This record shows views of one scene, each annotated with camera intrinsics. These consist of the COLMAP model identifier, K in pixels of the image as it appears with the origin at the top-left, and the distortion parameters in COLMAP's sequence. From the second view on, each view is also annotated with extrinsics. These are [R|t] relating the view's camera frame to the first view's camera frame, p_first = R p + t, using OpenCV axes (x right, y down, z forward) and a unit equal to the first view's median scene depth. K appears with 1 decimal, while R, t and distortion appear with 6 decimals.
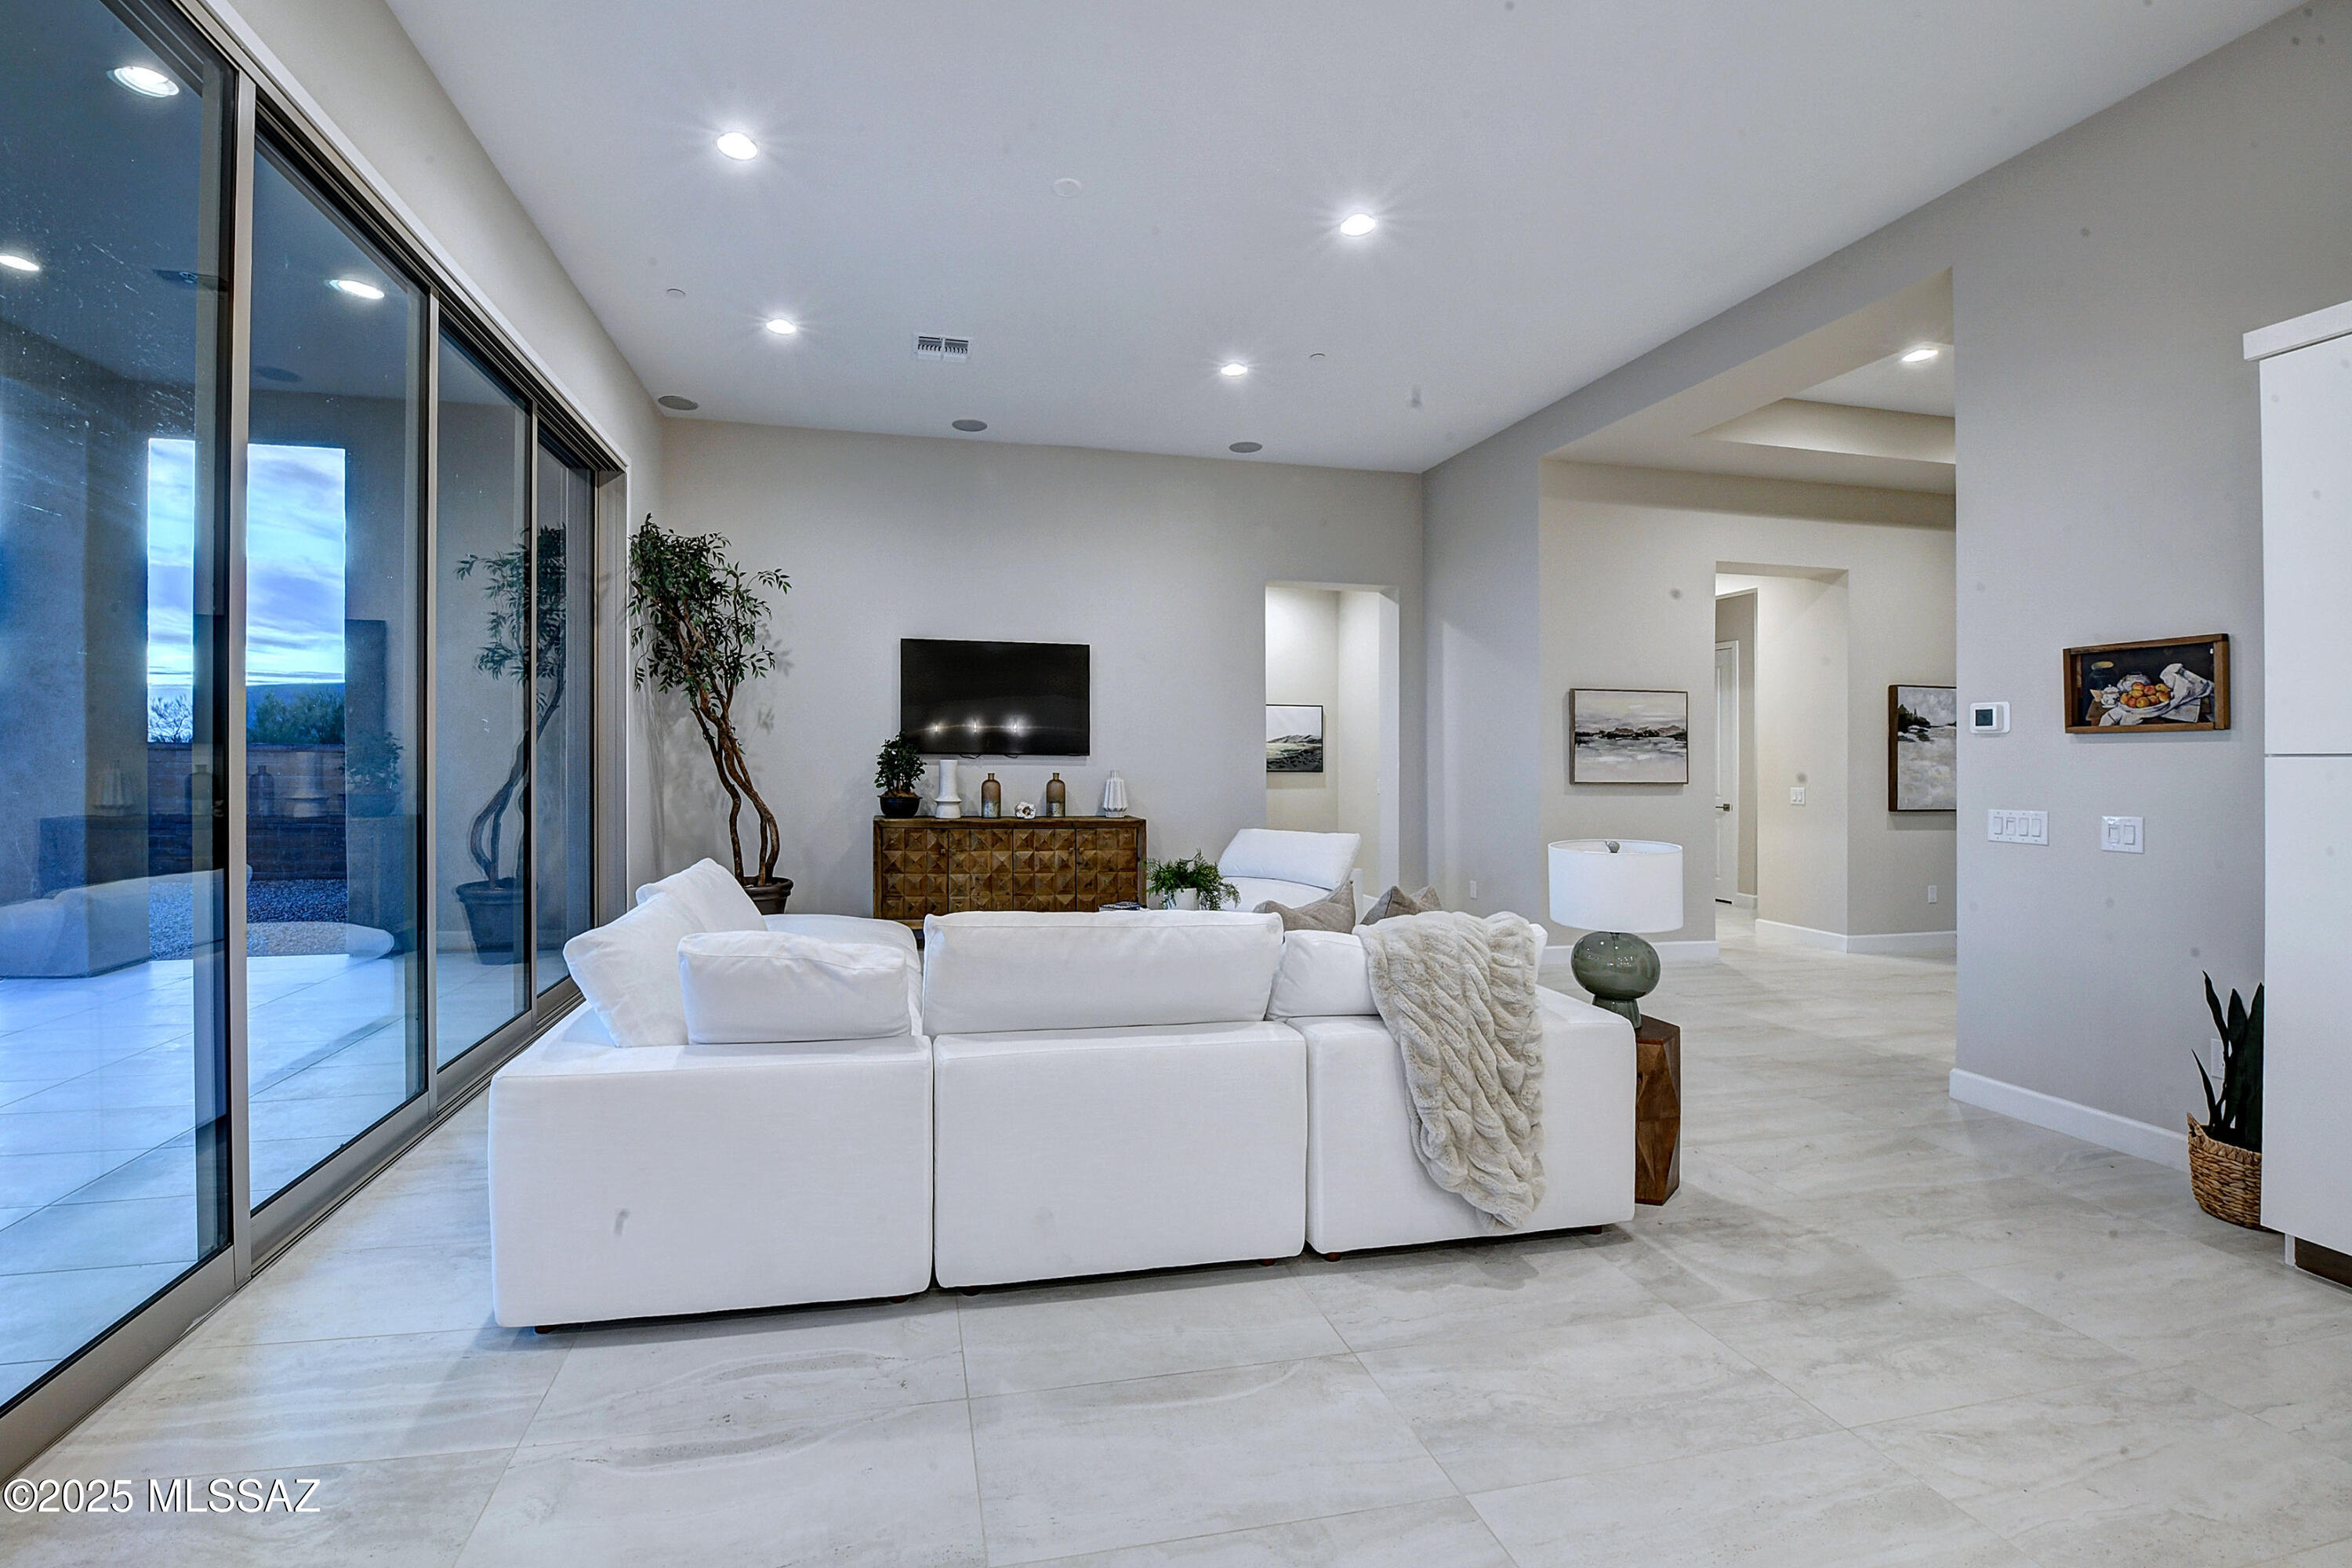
lens RADIAL K [[962.4, 0, 1138.0], [0, 962.4, 795.8], [0, 0, 1]] dist [-0.022563, -0.000402]
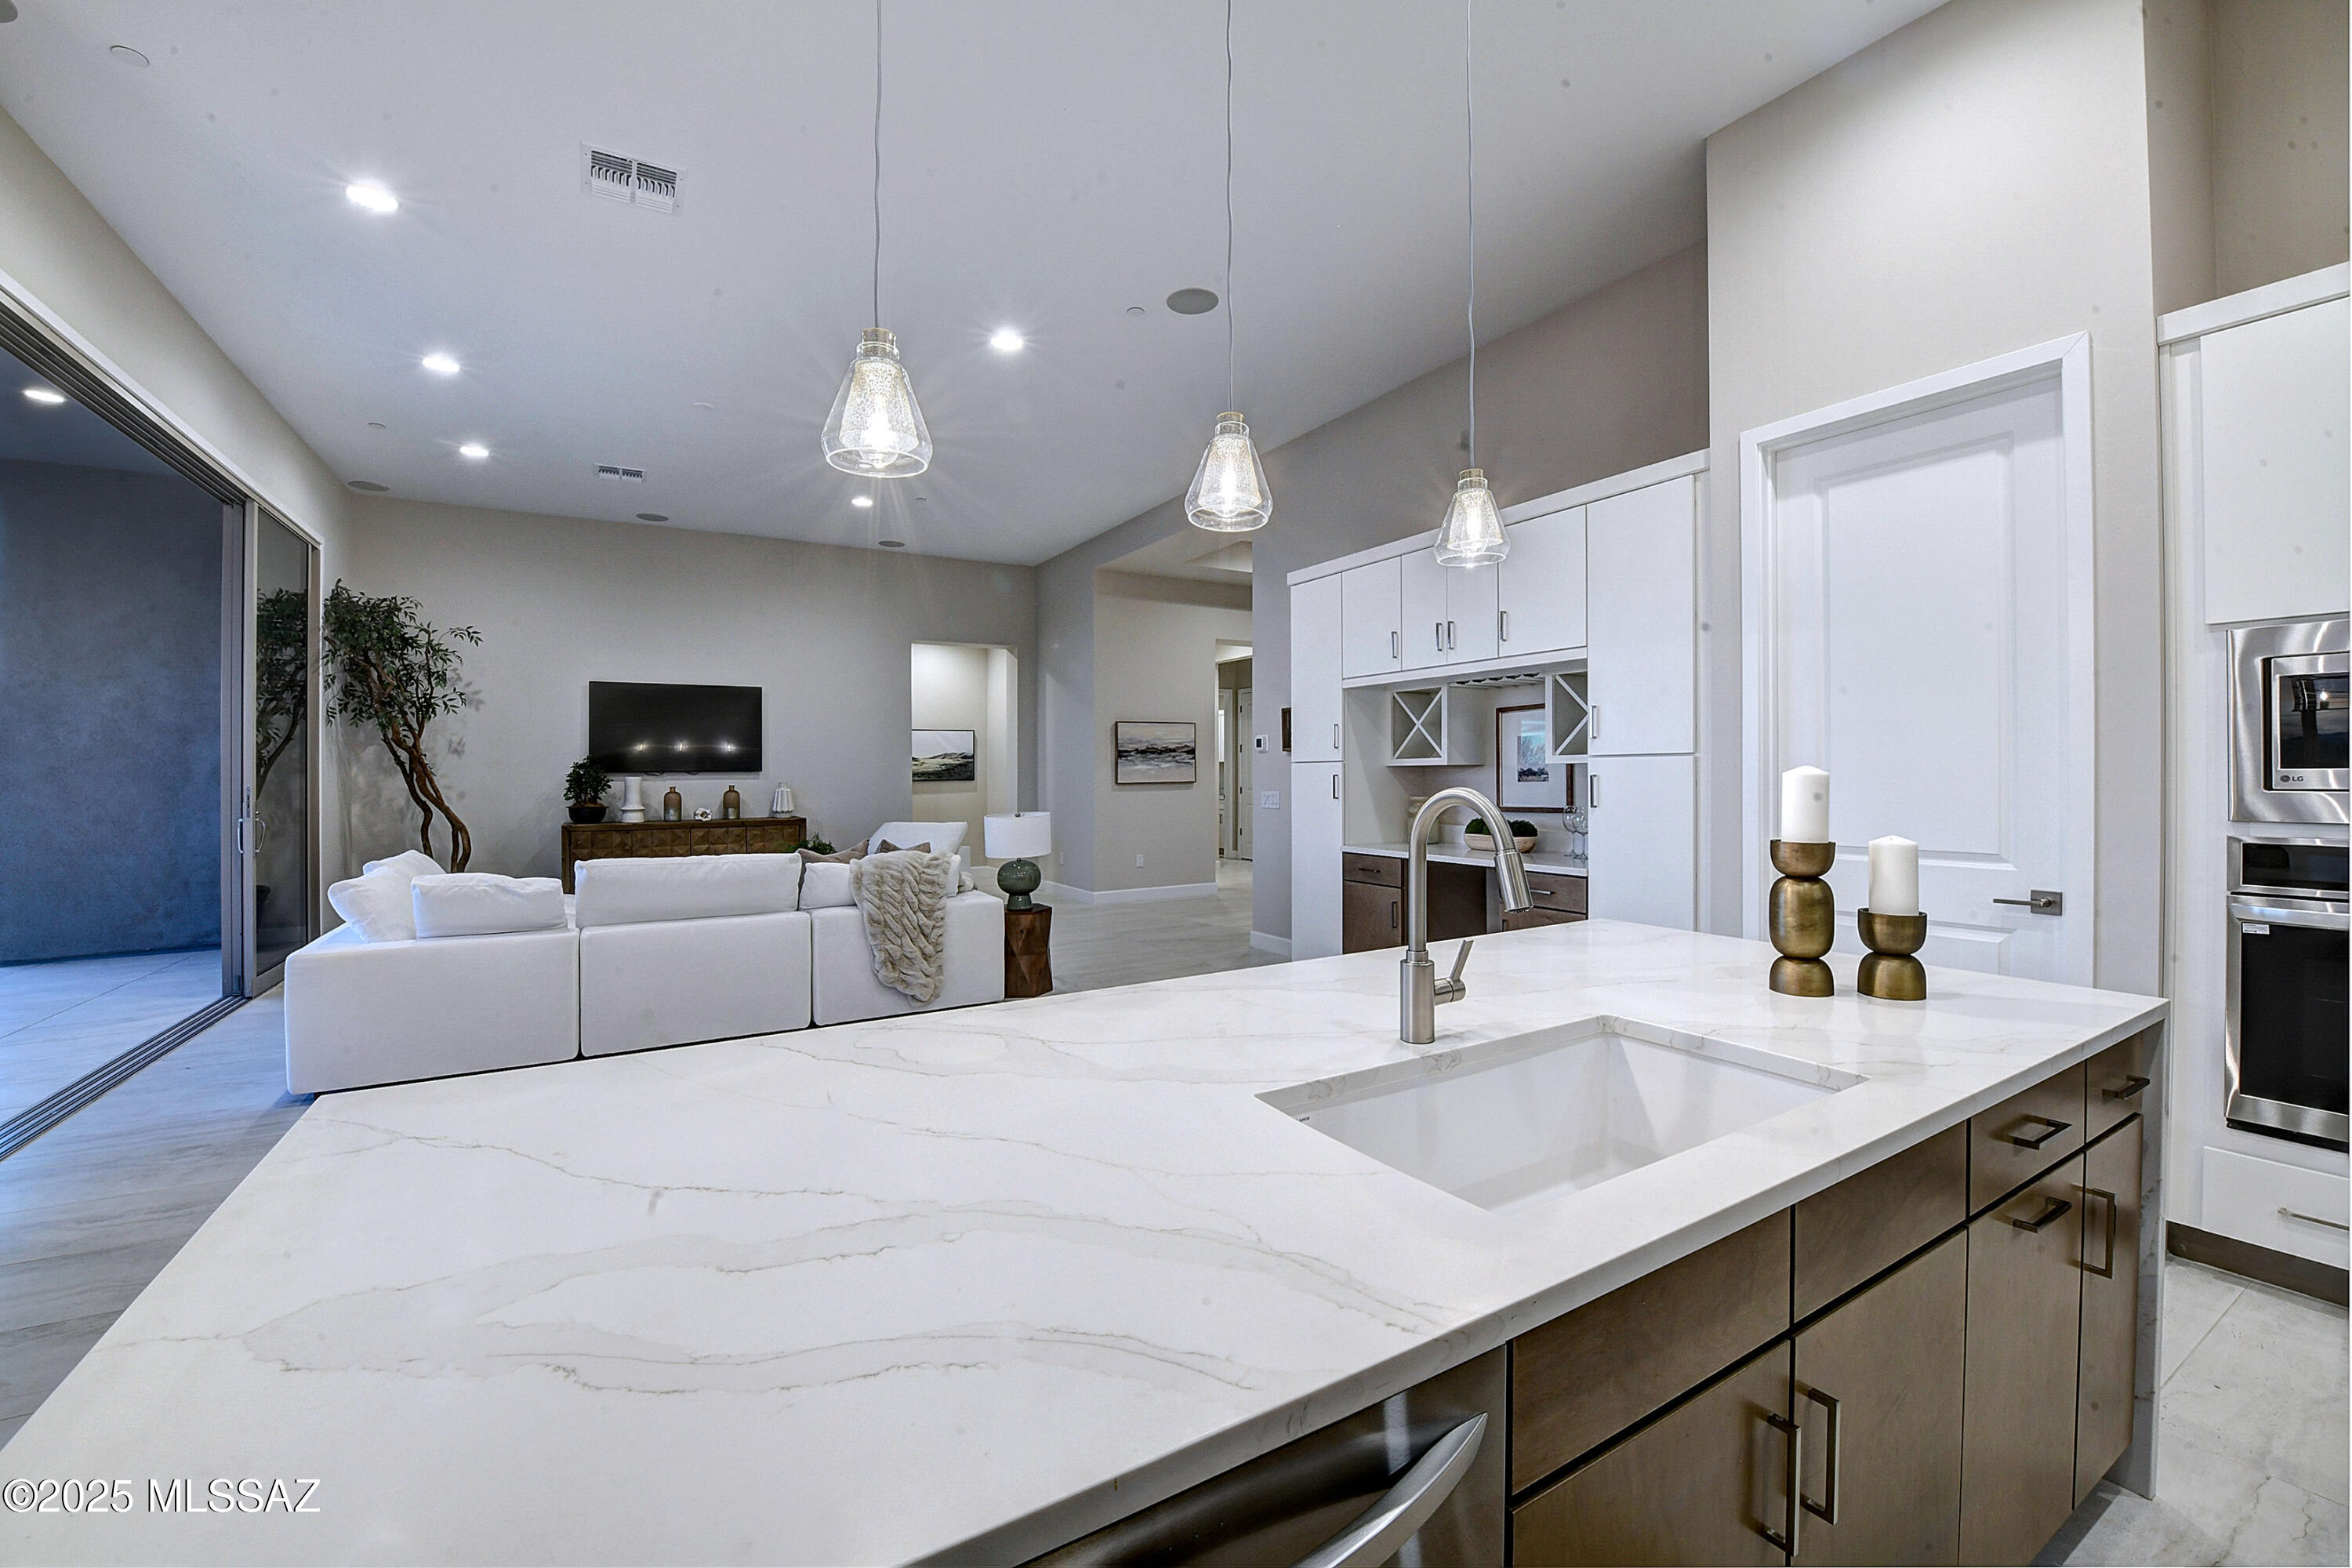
lens RADIAL K [[876.1, 0, 1245.4], [0, 876.1, 764.7], [0, 0, 1]] dist [-0.018143, -0.000133]
pose [[0.928172, -0.015946, 0.371811, 0.139606], [0.031970, 0.998805, -0.036972, 0.016129], [-0.370777, 0.046203, 0.927572, -0.402882]]
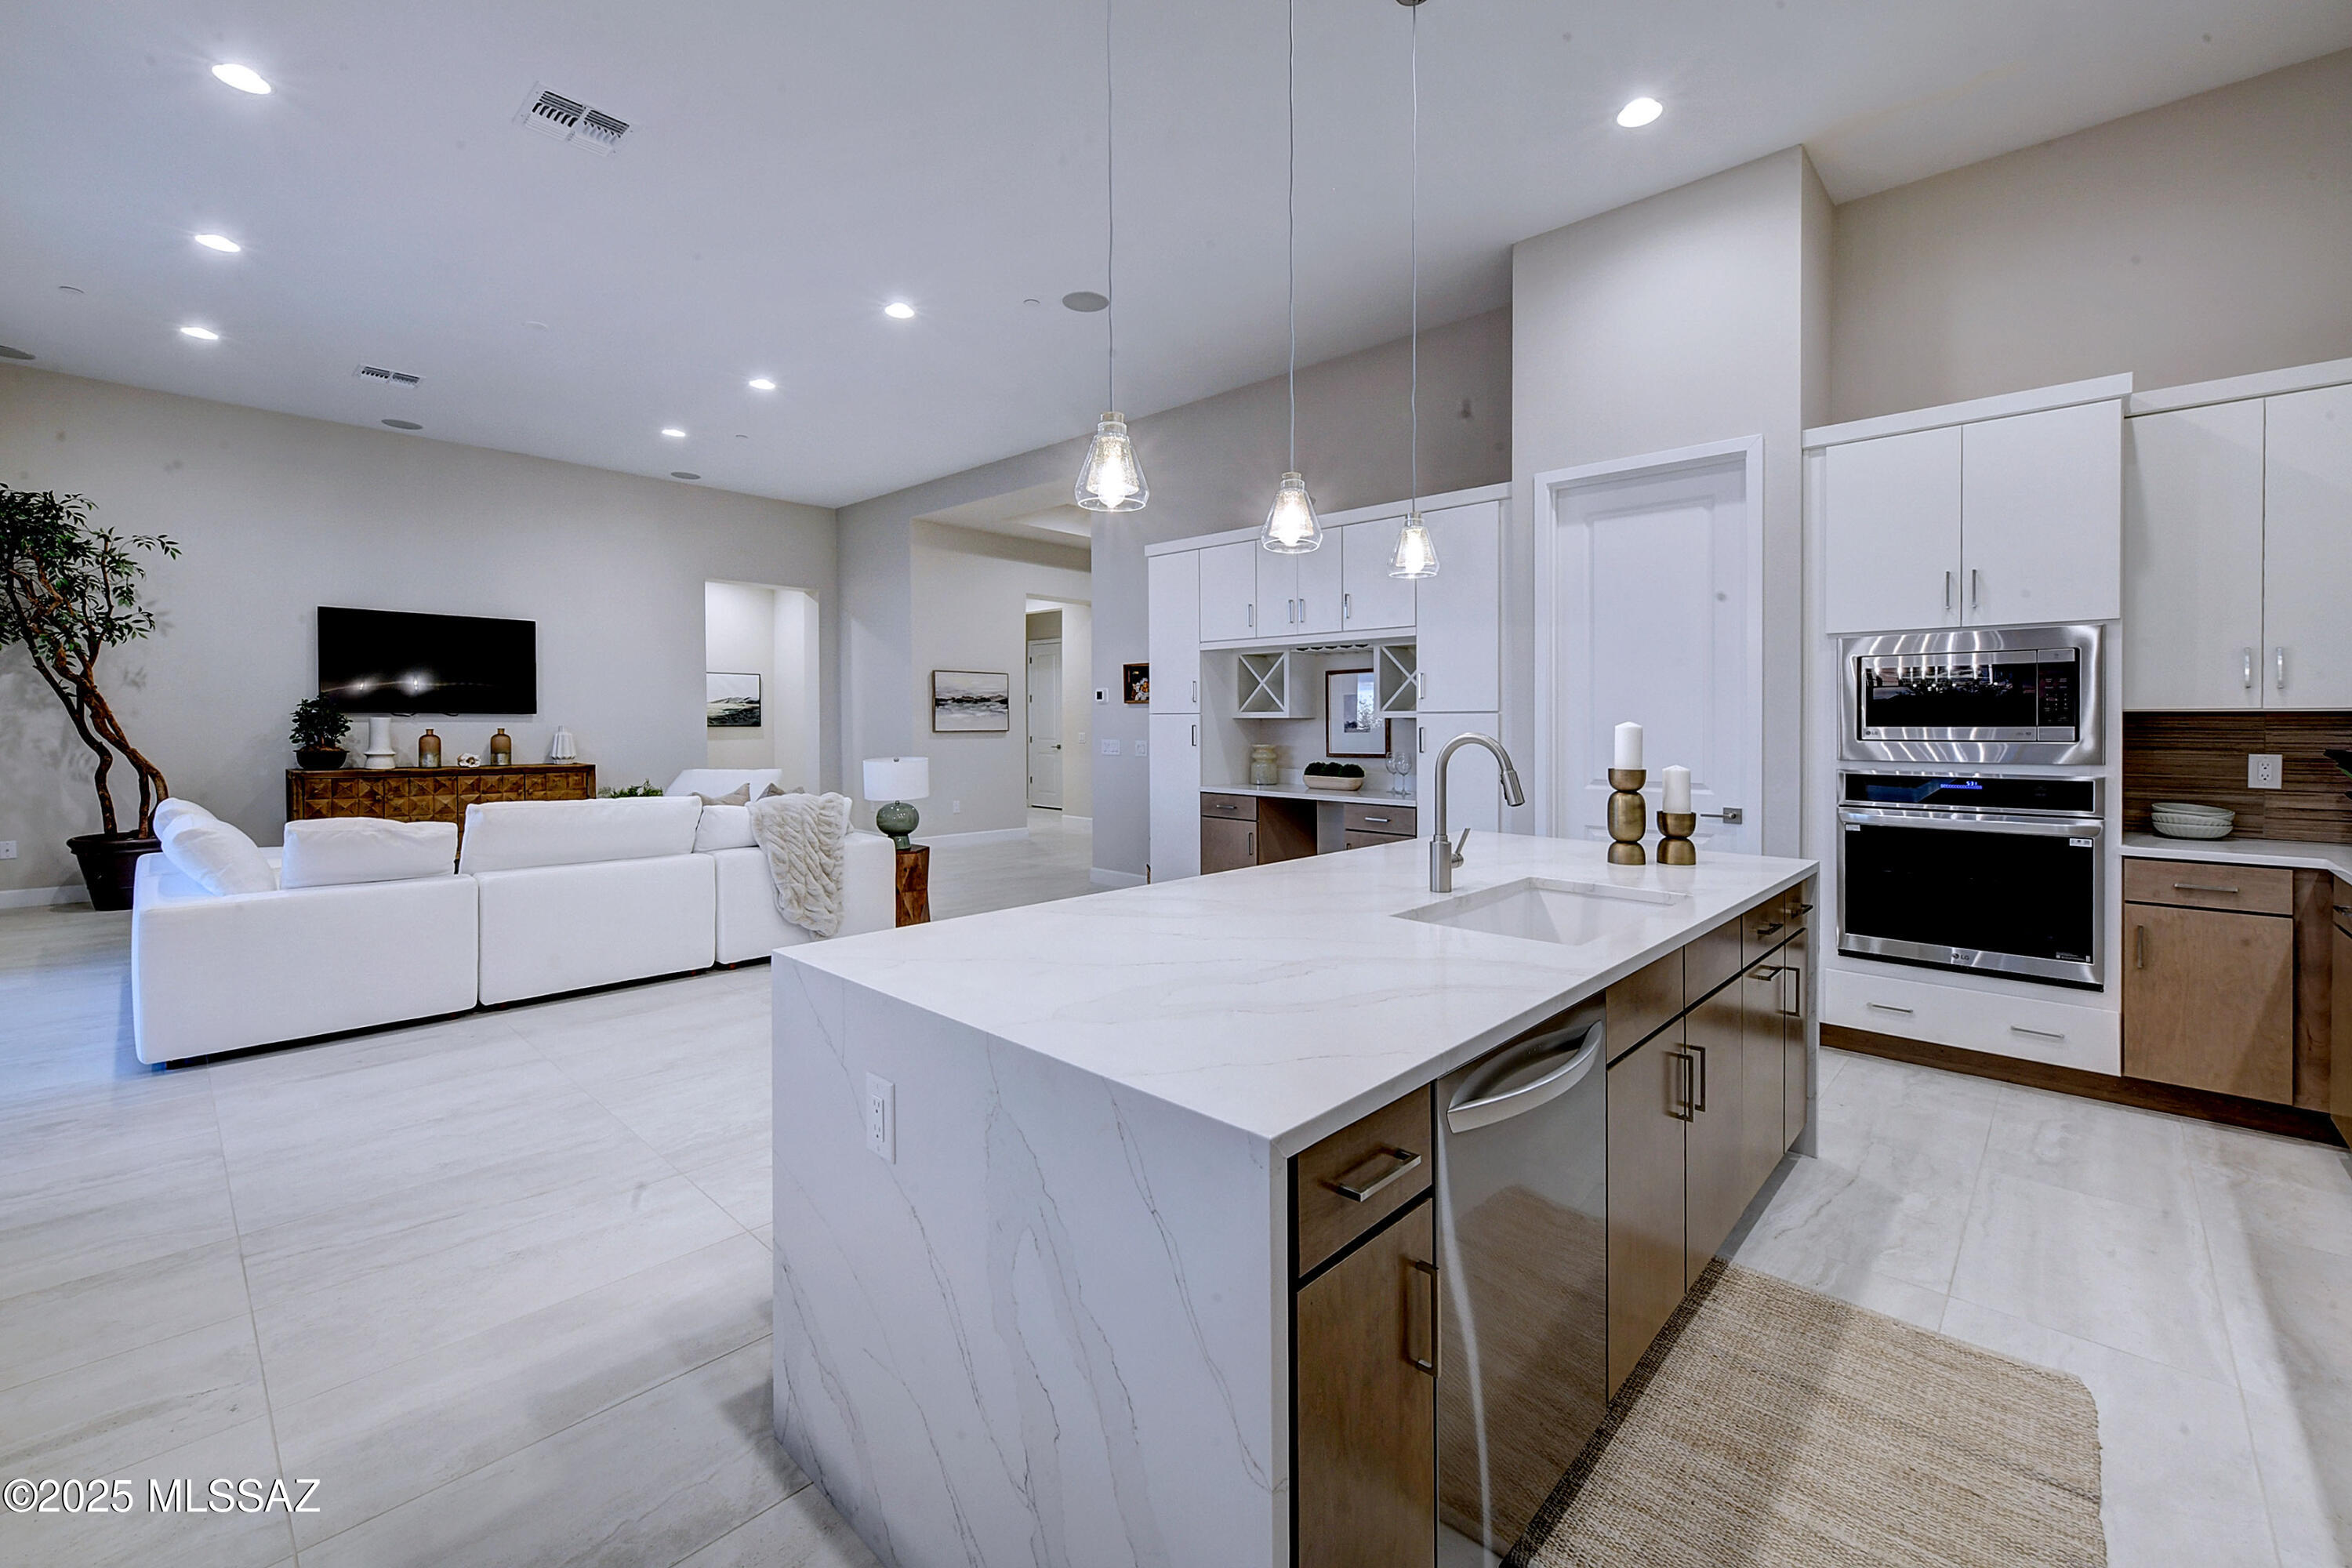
lens RADIAL K [[869.5, 0, 1220.1], [0, 869.5, 719.6], [0, 0, 1]] dist [-0.000706, -0.000203]
pose [[0.795622, -0.004278, 0.605778, -0.033053], [0.024994, 0.999355, -0.025769, 0.017174], [-0.605277, 0.035643, 0.795216, -0.438775]]
